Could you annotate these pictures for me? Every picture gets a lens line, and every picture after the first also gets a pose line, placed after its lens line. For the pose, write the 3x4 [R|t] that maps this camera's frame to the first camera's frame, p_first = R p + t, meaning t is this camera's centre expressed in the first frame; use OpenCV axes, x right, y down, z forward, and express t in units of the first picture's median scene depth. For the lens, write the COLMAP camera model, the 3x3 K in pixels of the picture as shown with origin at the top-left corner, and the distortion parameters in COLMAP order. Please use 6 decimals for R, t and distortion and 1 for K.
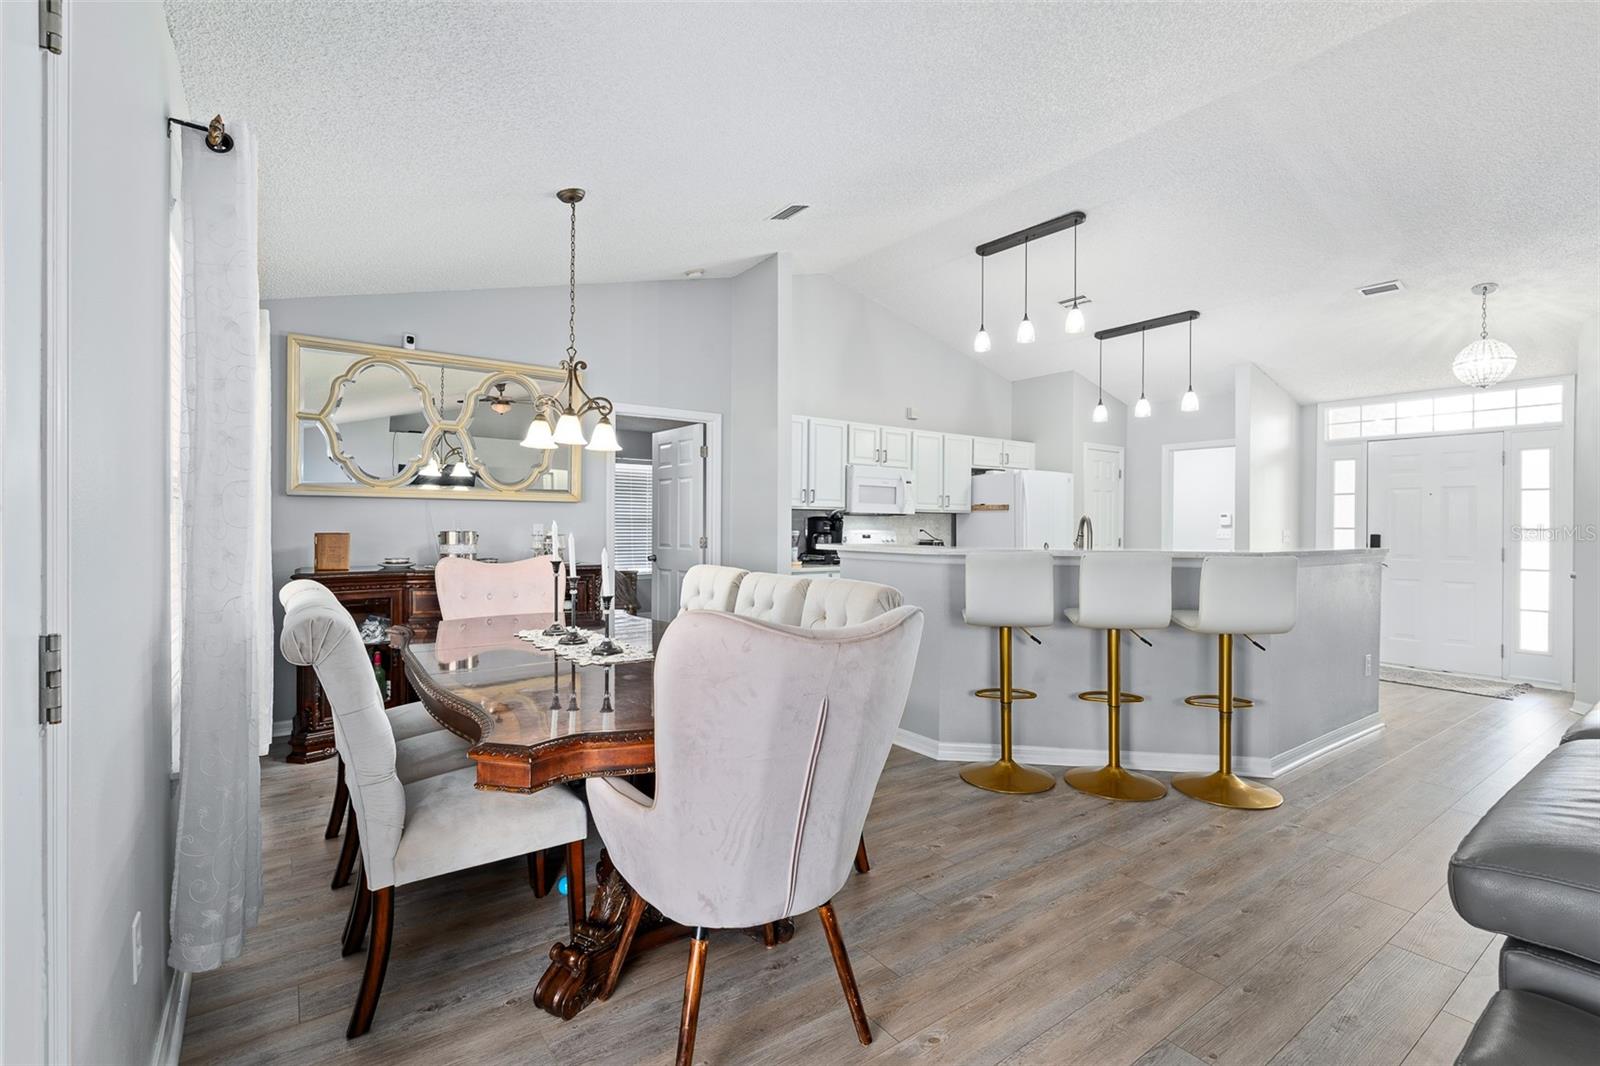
lens RADIAL K [[721.3, 0, 799.0], [0, 721.3, 525.3], [0, 0, 1]] dist [-0.004773, 0.001747]
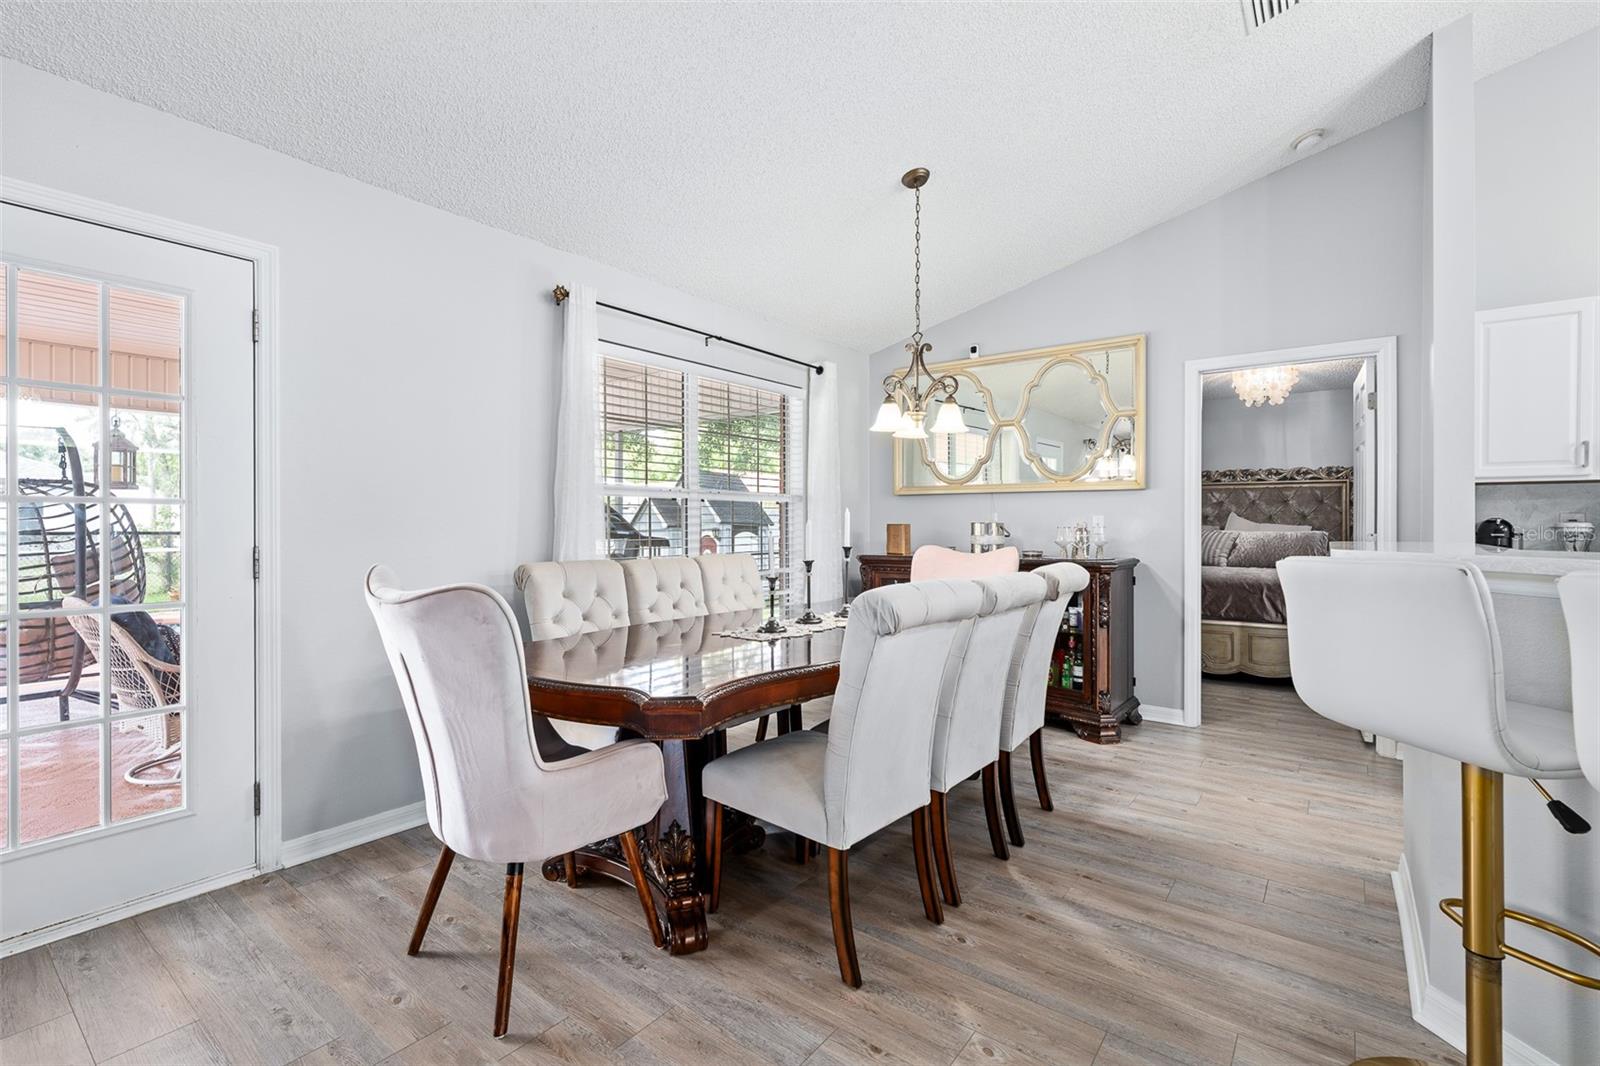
lens RADIAL K [[716.9, 0, 797.4], [0, 716.9, 526.6], [0, 0, 1]] dist [-0.002191, 0.000153]
pose [[0.288007, -0.000315, -0.957628, 0.332601], [0.000206, 1.000000, -0.000267, 0.010715], [0.957628, -0.000121, 0.288007, 0.326391]]
